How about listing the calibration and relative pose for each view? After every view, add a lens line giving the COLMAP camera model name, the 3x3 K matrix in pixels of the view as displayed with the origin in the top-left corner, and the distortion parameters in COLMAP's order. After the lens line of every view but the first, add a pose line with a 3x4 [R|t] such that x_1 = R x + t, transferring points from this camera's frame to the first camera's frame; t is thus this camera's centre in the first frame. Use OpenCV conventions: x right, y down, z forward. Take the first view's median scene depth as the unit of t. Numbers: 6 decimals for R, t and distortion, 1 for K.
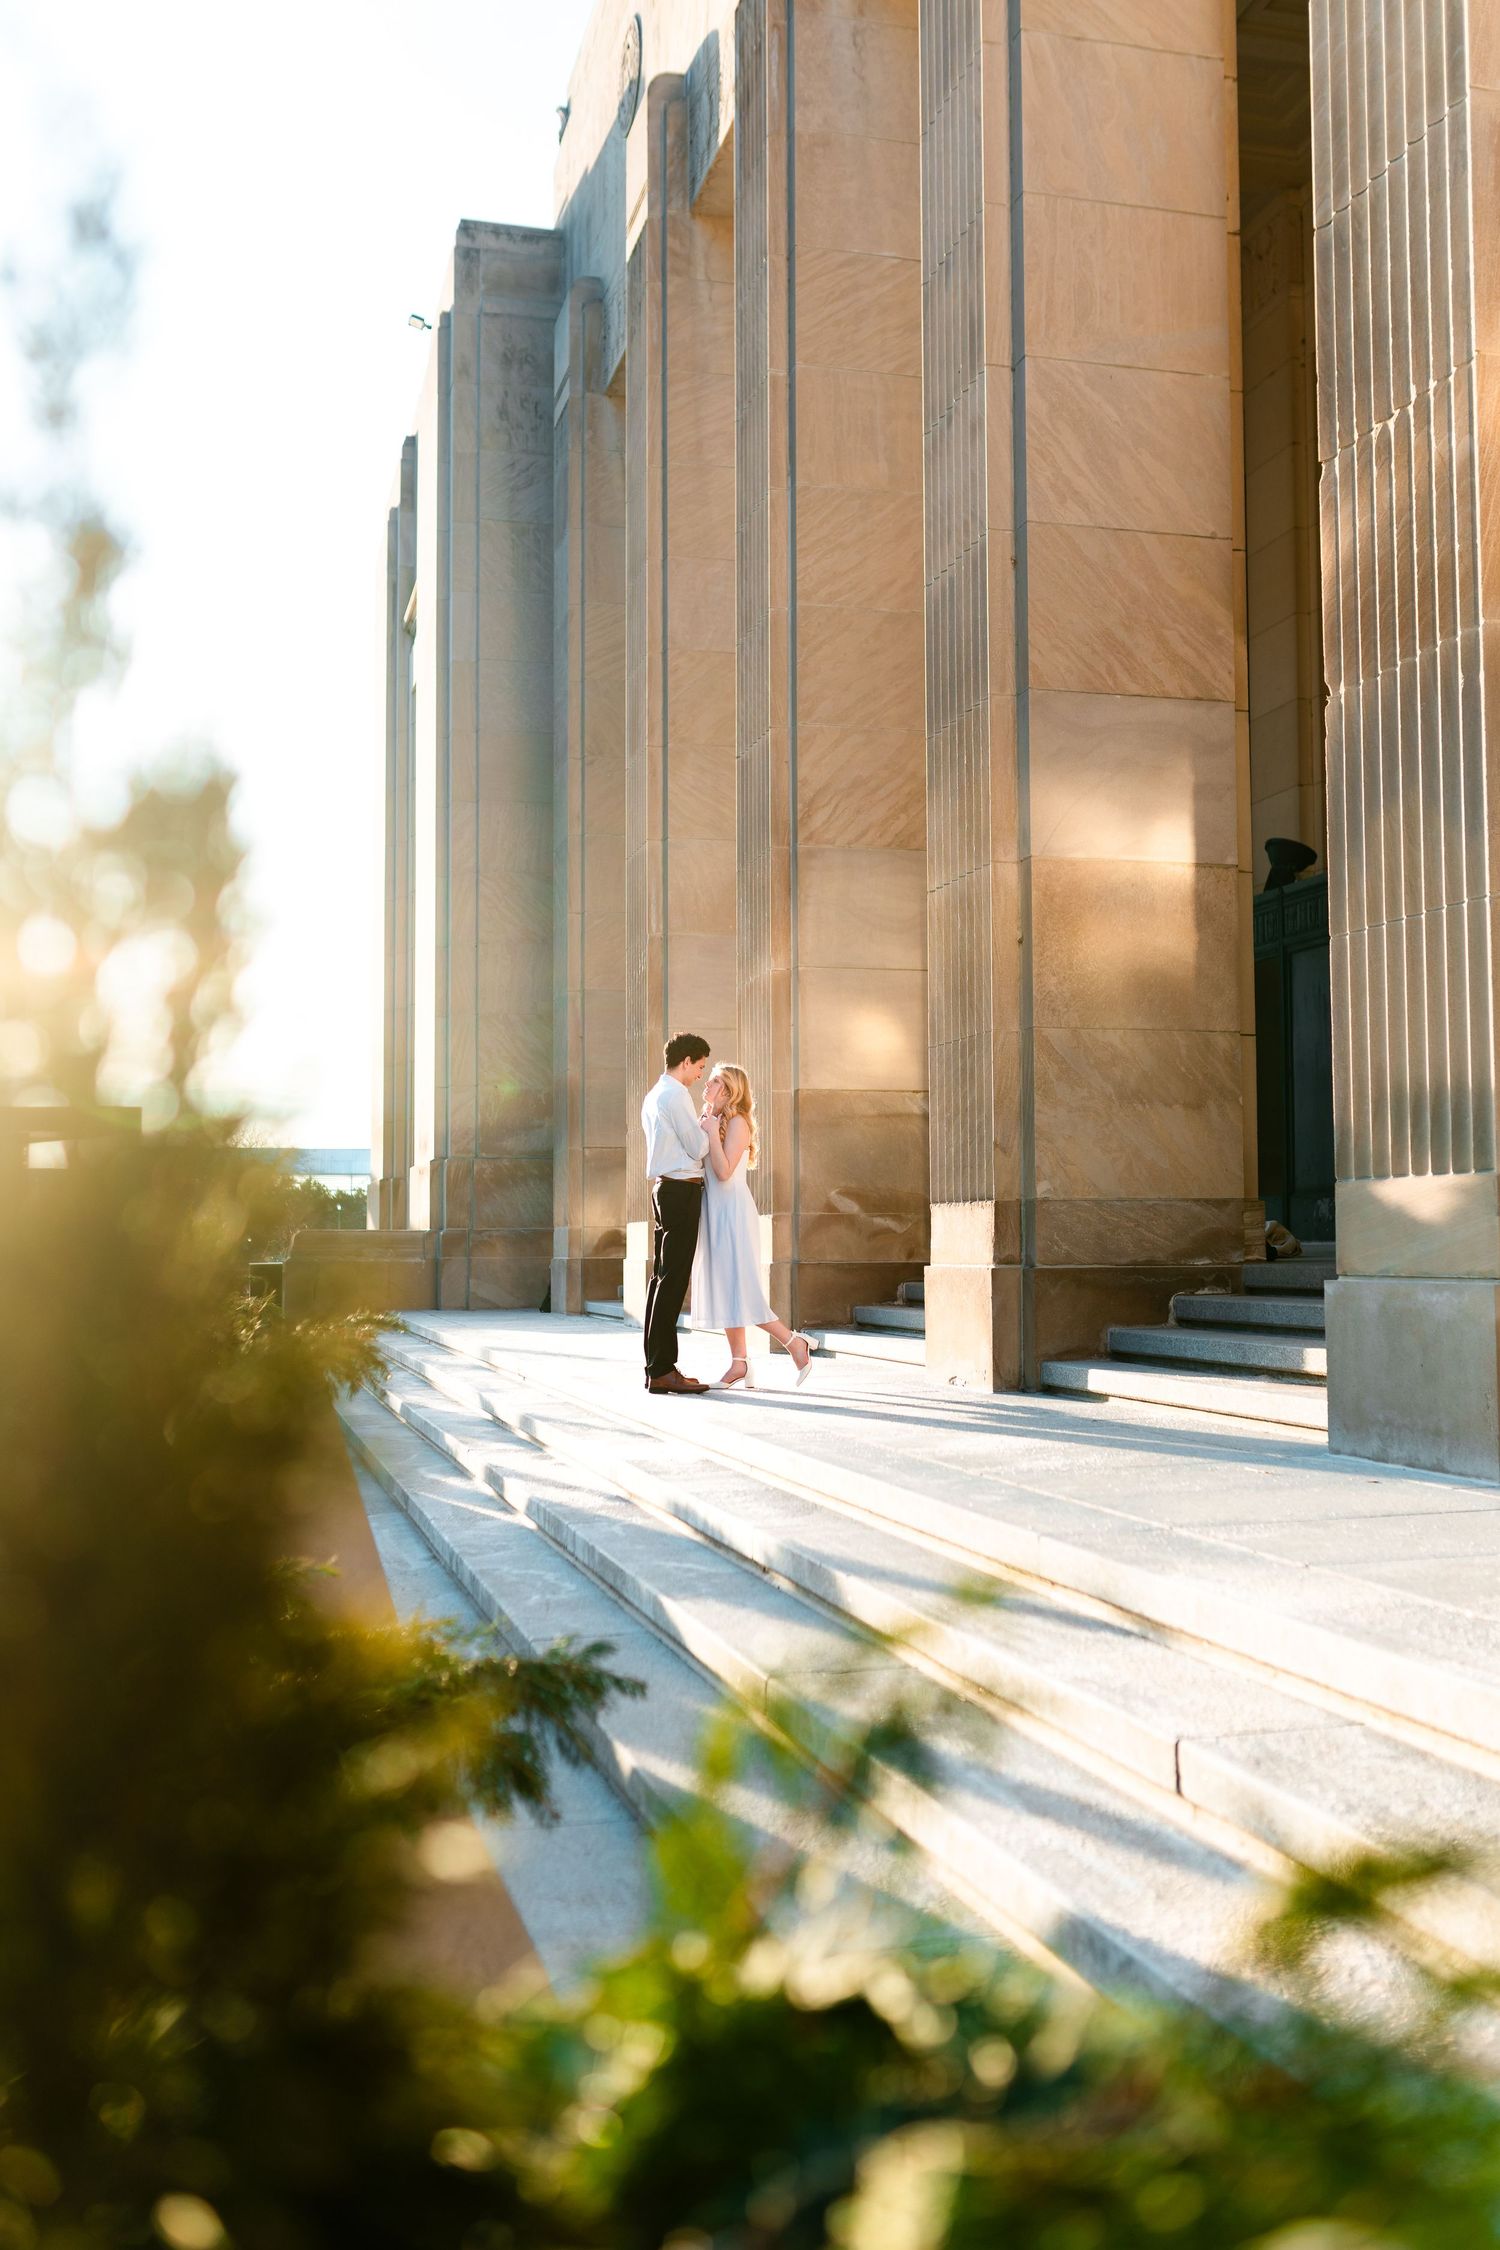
lens RADIAL K [[2220.7, 0, 750.0], [0, 2220.7, 1125.0], [0, 0, 1]] dist [0.001959, -0.001376]
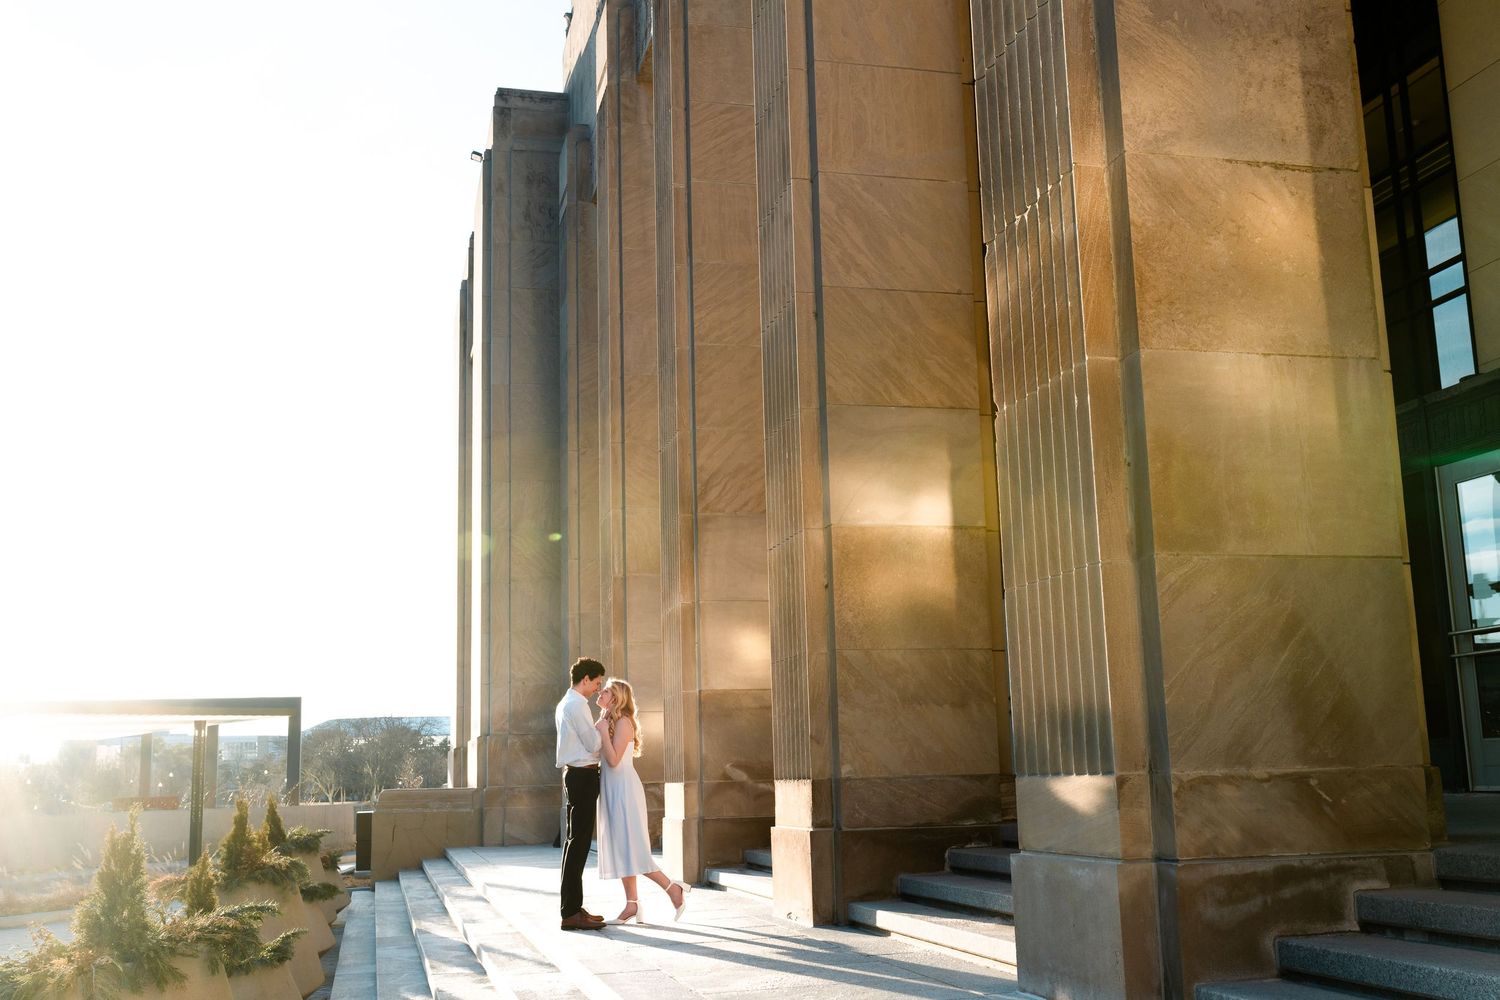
lens RADIAL K [[1530.9, 0, 750.0], [0, 1530.9, 500.0], [0, 0, 1]] dist [0.008803, 0.000942]
pose [[0.999507, -0.023709, -0.020592, 0.092870], [0.021056, 0.992469, -0.120669, -0.022131], [0.023298, 0.120176, 0.992479, 0.056972]]
